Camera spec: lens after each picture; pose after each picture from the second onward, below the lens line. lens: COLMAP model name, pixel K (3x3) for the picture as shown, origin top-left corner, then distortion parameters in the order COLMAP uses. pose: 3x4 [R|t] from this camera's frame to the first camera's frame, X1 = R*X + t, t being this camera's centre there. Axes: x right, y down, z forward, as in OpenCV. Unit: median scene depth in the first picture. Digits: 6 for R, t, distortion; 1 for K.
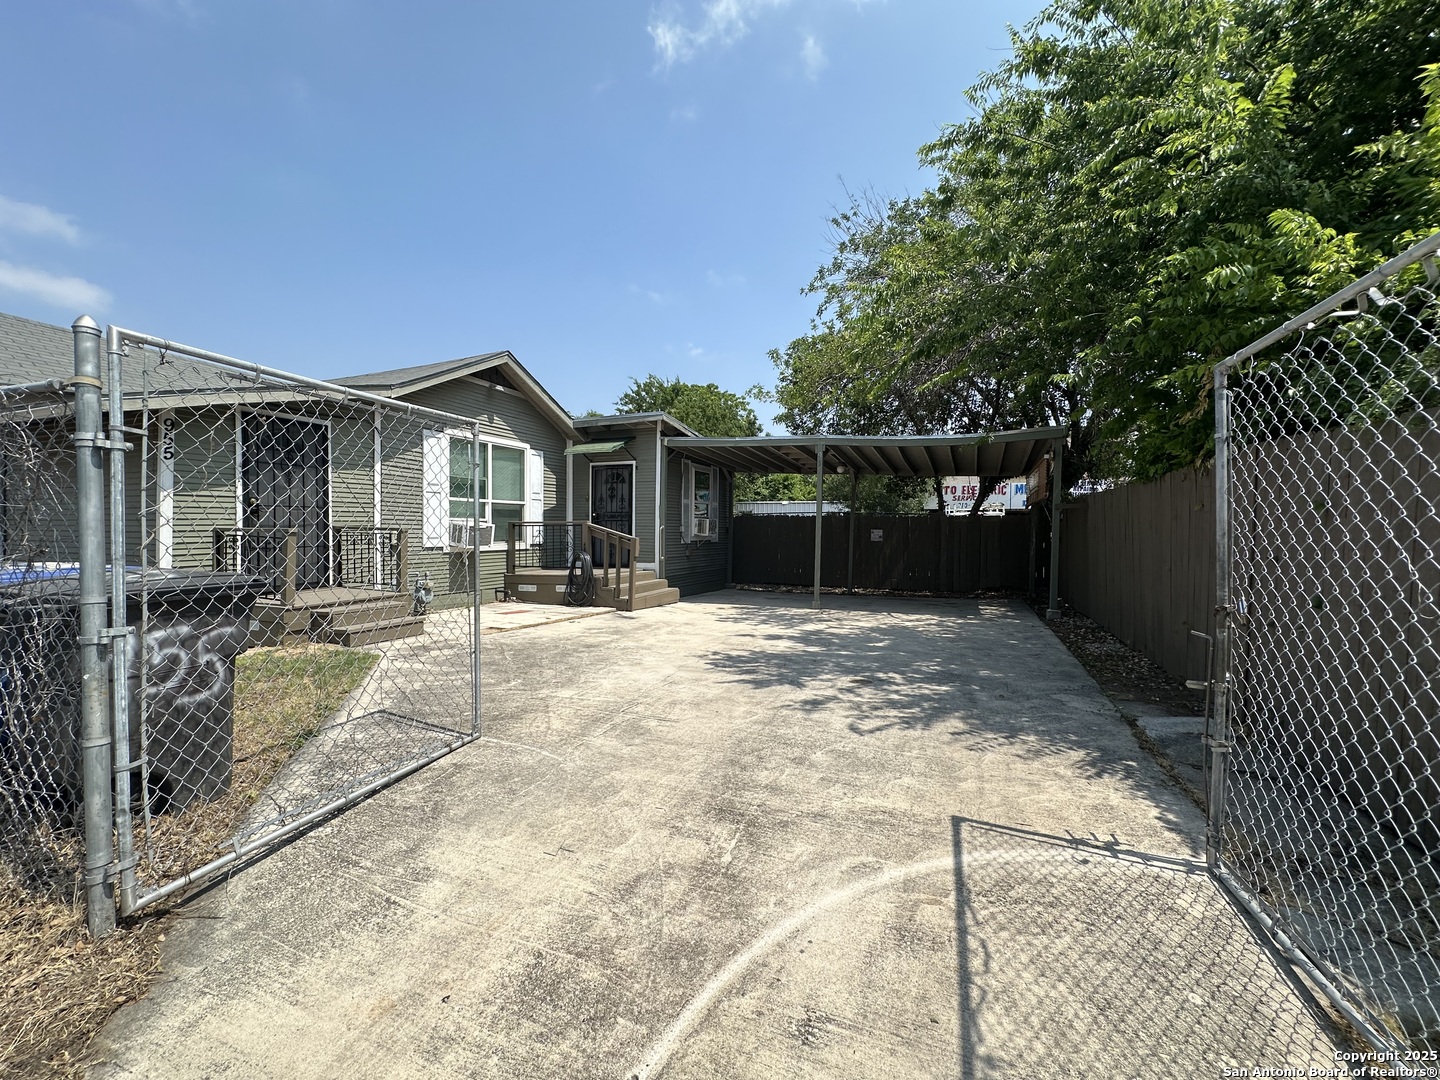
lens RADIAL K [[572.8, 0, 714.0], [0, 572.8, 541.2], [0, 0, 1]] dist [-0.004358, 0.000787]
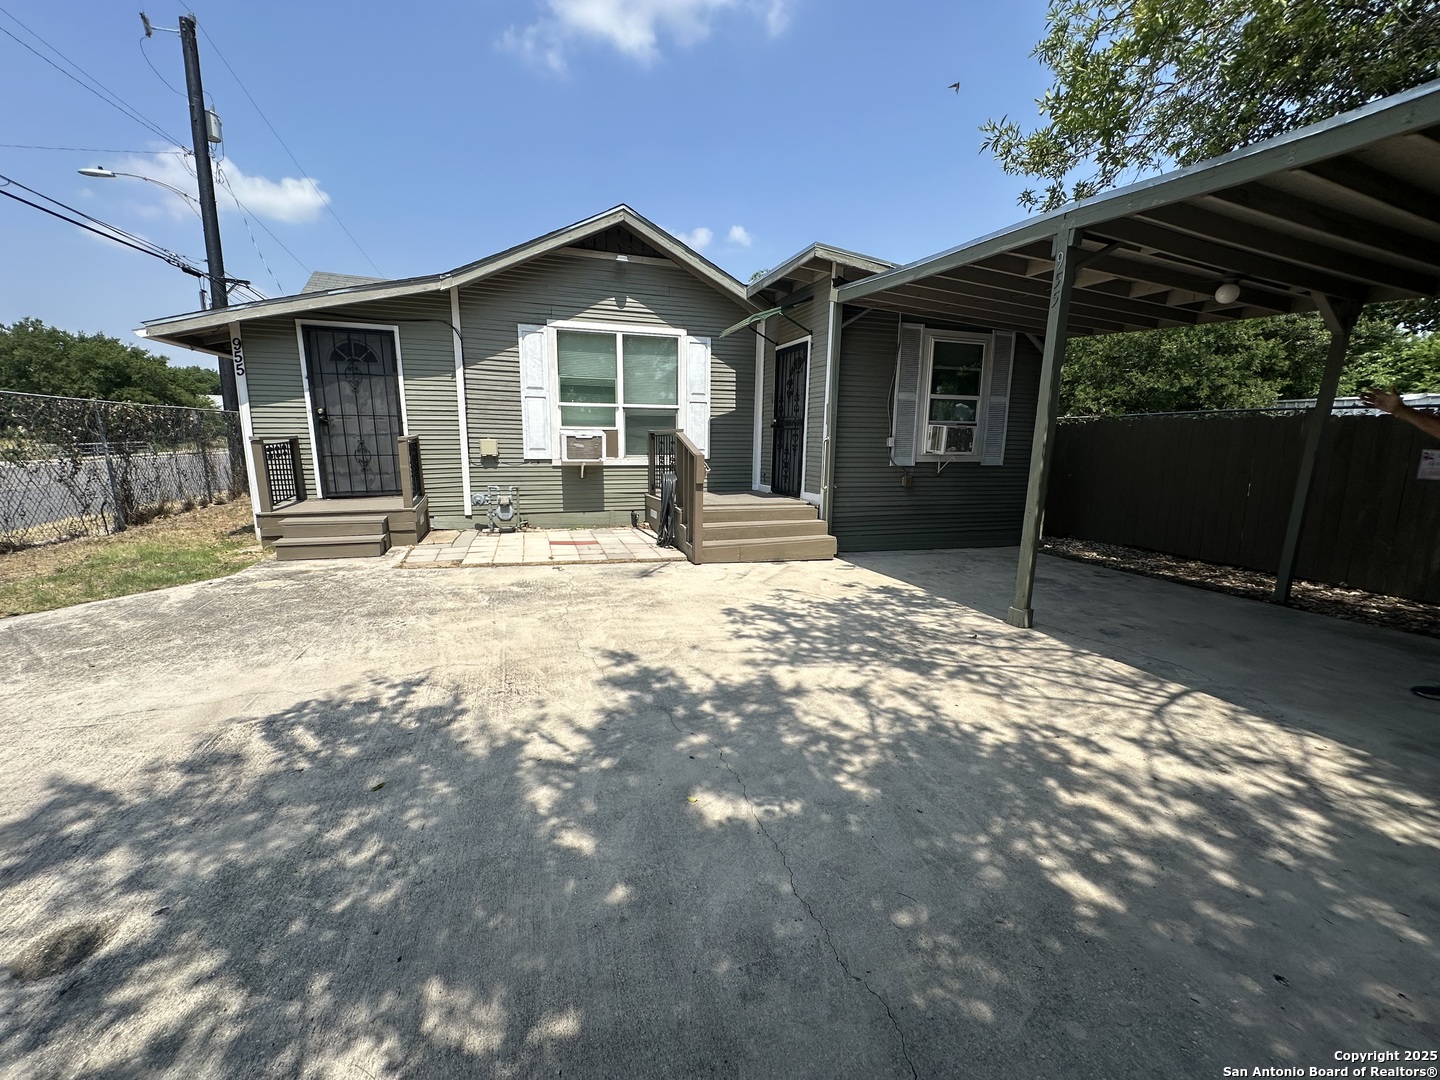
lens RADIAL K [[572.8, 0, 718.2], [0, 572.8, 539.6], [0, 0, 1]] dist [-0.004358, 0.000787]
pose [[0.675502, 0.133229, -0.725222, 0.327583], [-0.024684, 0.987076, 0.158342, -0.012684], [0.736945, -0.089059, 0.670060, 0.516837]]
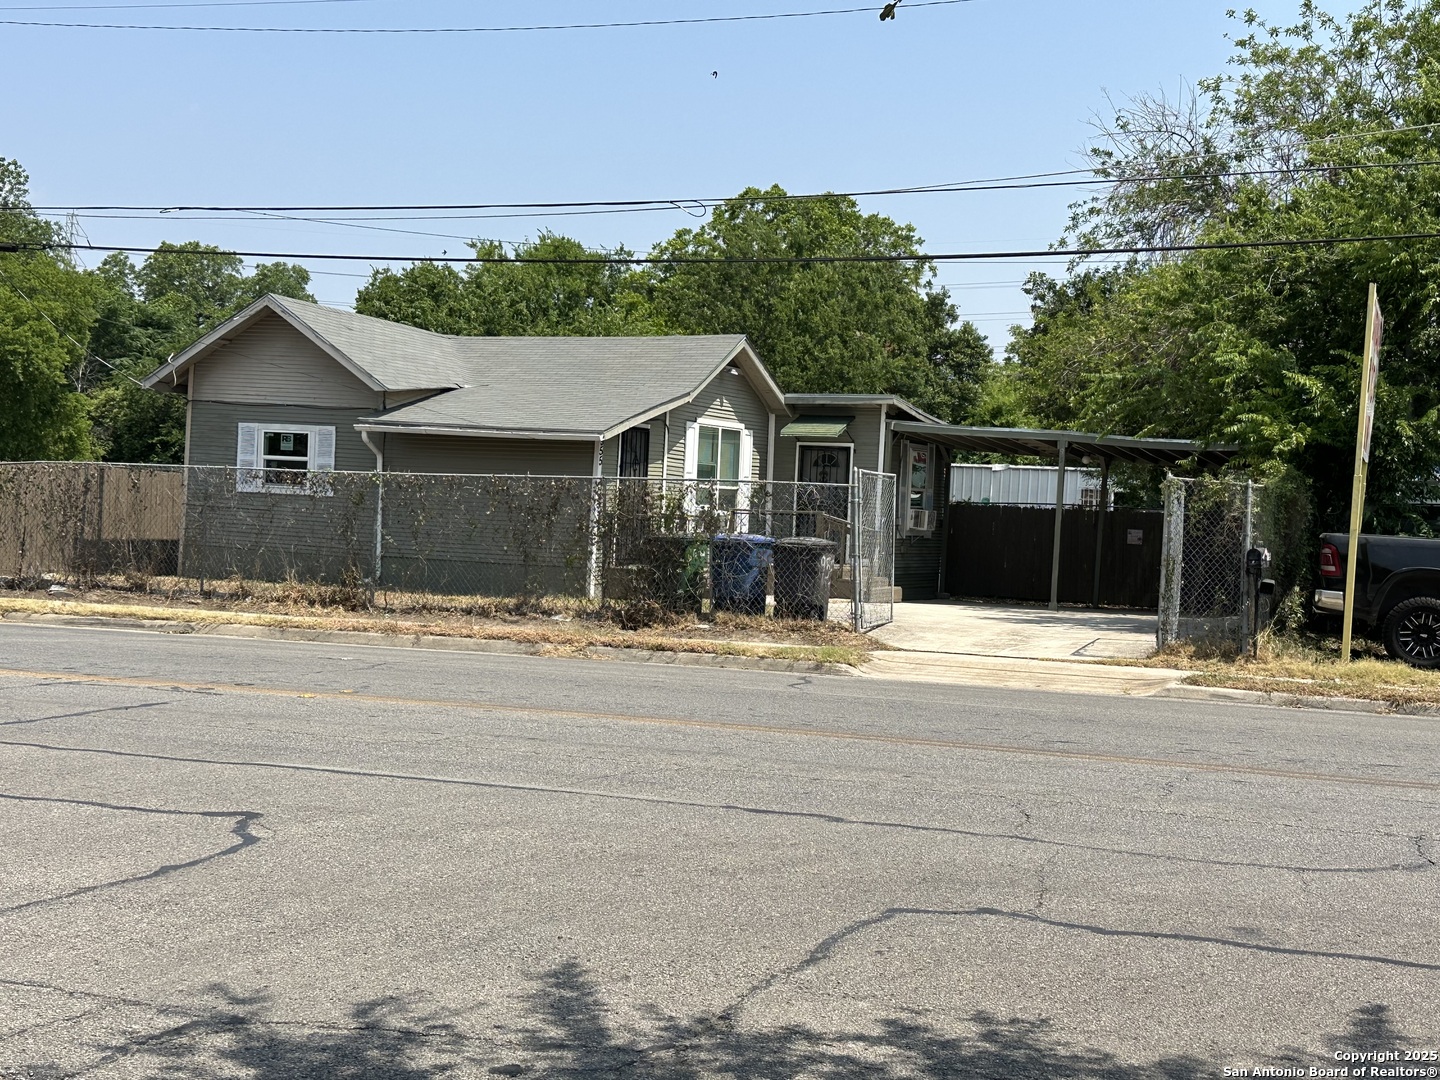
lens RADIAL K [[1803.0, 0, 719.4], [0, 1803.0, 547.6], [0, 0, 1]] dist [0.144085, 0.000000]
pose [[0.999415, 0.032575, -0.010392, -0.345837], [-0.032586, 0.999469, -0.000831, 0.033717], [0.010360, 0.001169, 0.999946, -2.001746]]
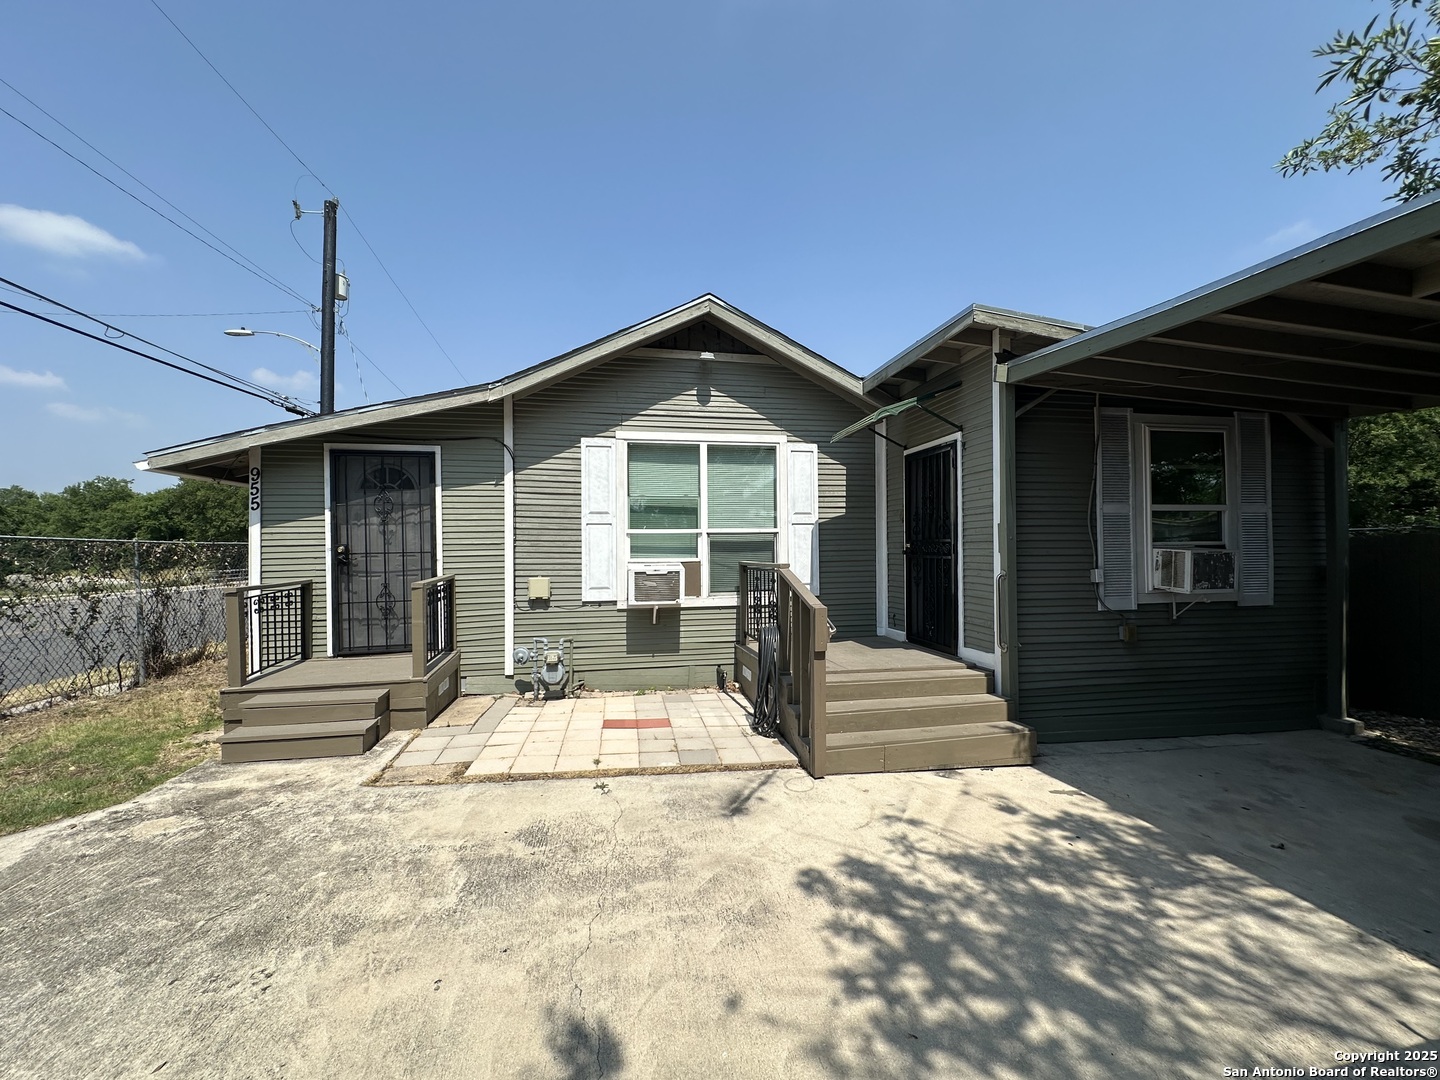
lens RADIAL K [[572.8, 0, 718.7], [0, 572.8, 542.2], [0, 0, 1]] dist [-0.004358, 0.000787]
pose [[0.558058, -0.021440, -0.829525, 0.158777], [-0.006002, 0.999536, -0.029872, -0.036812], [0.829780, 0.021649, 0.557671, 0.633161]]
